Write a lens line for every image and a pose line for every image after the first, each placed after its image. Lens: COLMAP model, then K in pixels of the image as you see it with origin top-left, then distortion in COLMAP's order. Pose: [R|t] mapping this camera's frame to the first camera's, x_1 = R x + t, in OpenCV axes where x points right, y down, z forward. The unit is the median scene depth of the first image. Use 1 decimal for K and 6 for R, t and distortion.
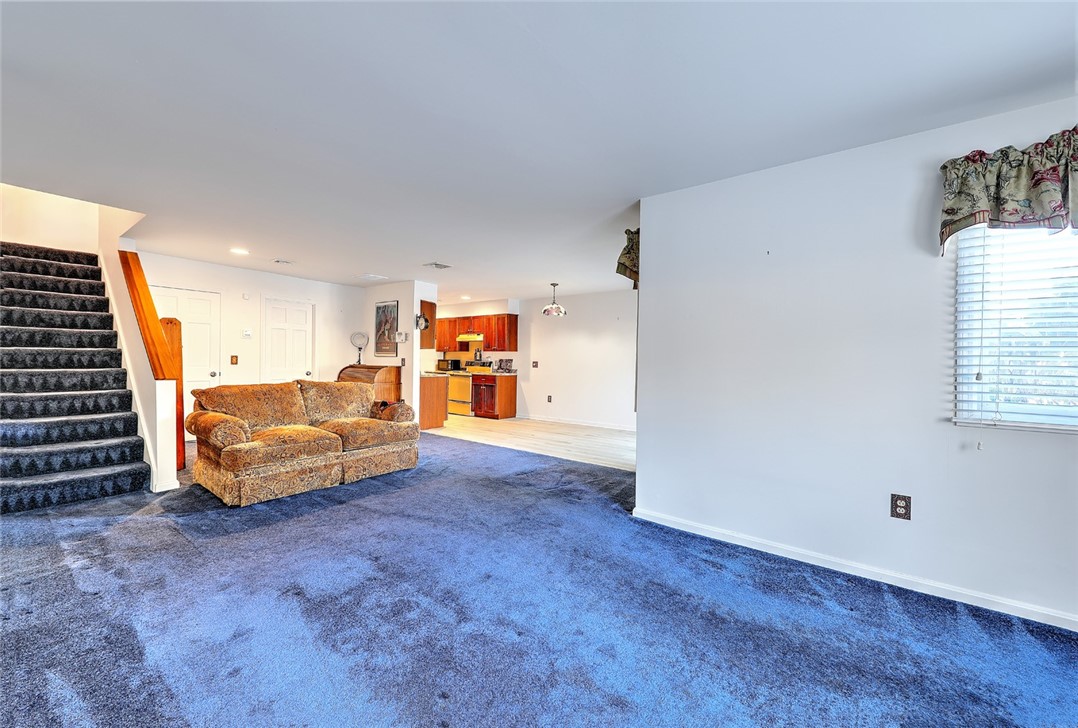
lens RADIAL K [[424.6, 0, 544.9], [0, 424.6, 361.6], [0, 0, 1]] dist [0.004034, -0.001381]
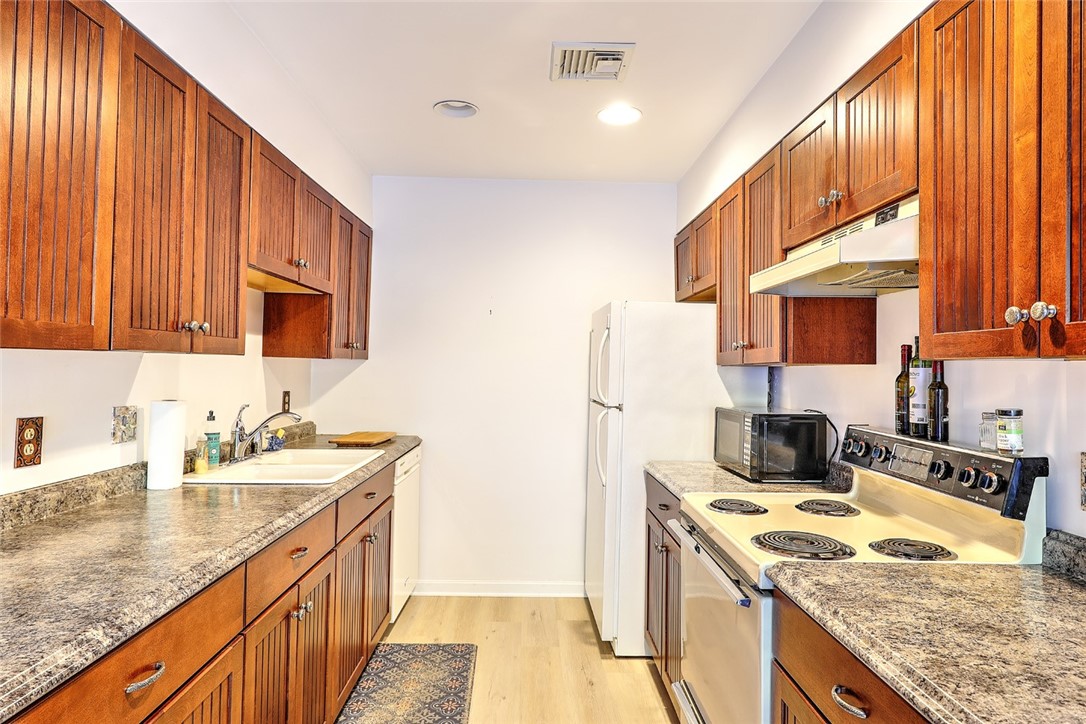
lens RADIAL K [[645.7, 0, 542.9], [0, 645.7, 363.1], [0, 0, 1]] dist [0.017662, -0.004730]
pose [[0.610918, -0.014576, -0.791560, -0.074214], [-0.010487, 0.999594, -0.026500, -0.017555], [0.791625, 0.024490, 0.610517, 0.810374]]
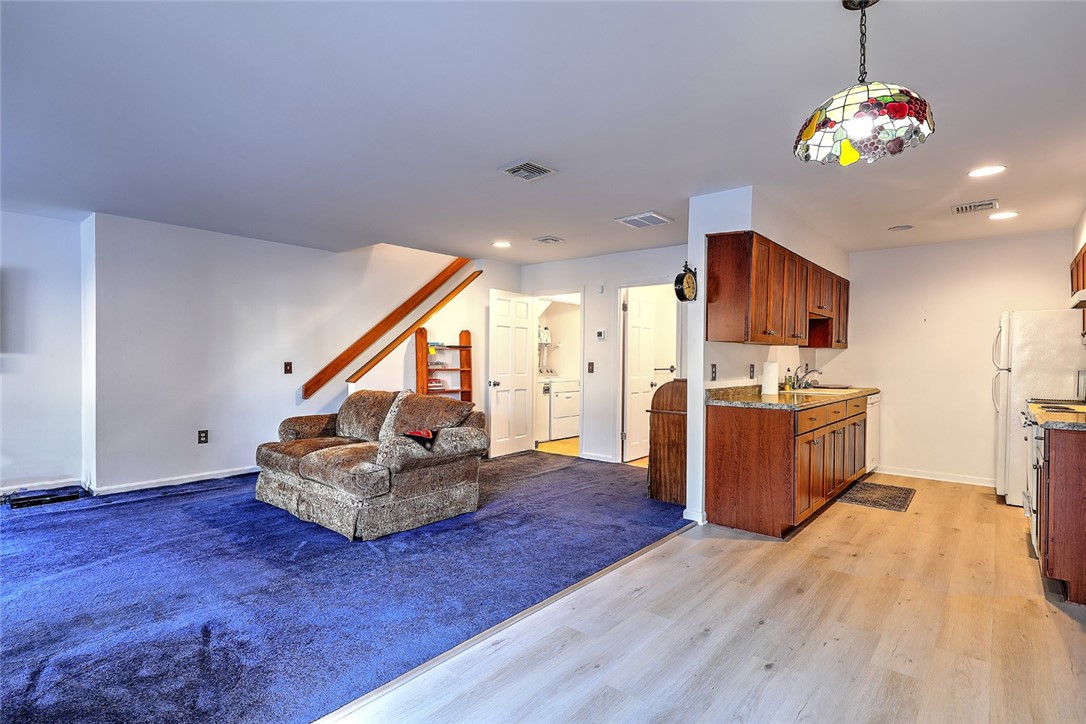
lens RADIAL K [[536.6, 0, 540.9], [0, 536.6, 363.5], [0, 0, 1]] dist [0.006775, 0.000195]
pose [[-0.069219, -0.012158, -0.997527, 0.217837], [-0.015015, 0.999825, -0.011144, 0.001888], [0.997489, 0.014206, -0.069389, 0.643839]]
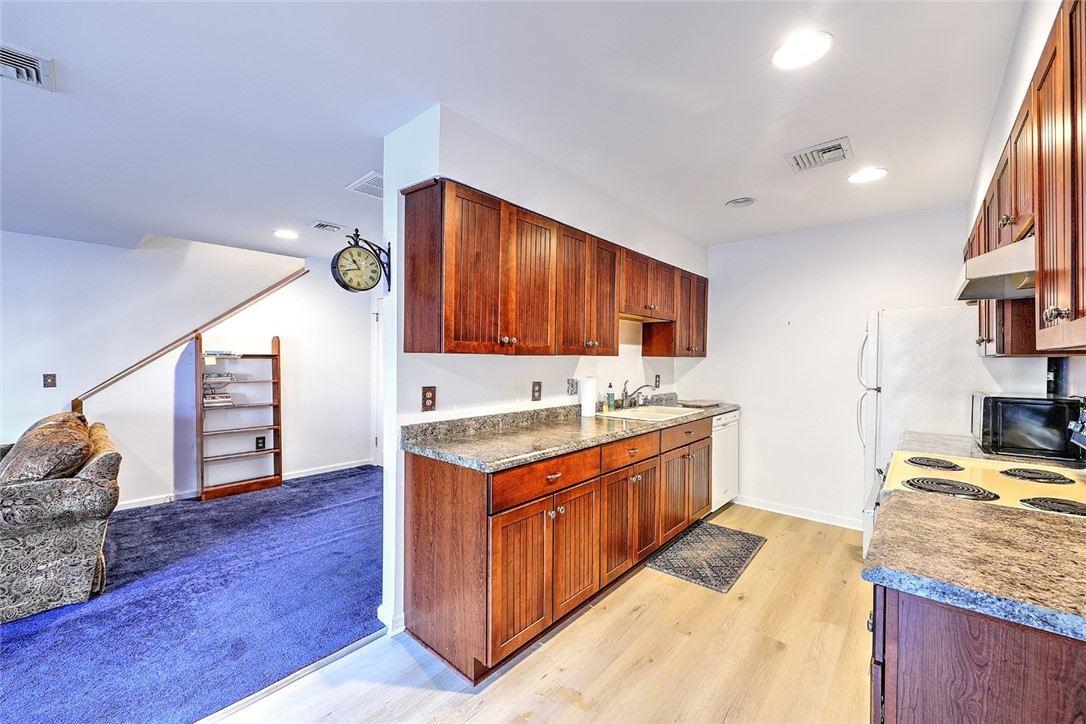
lens RADIAL K [[427.7, 0, 543.8], [0, 427.7, 362.1], [0, 0, 1]] dist [0.004034, -0.001381]
pose [[-0.081805, -0.012529, -0.996570, -0.001275], [-0.013798, 0.999839, -0.011437, -0.016462], [0.996553, 0.012815, -0.081965, 0.838292]]
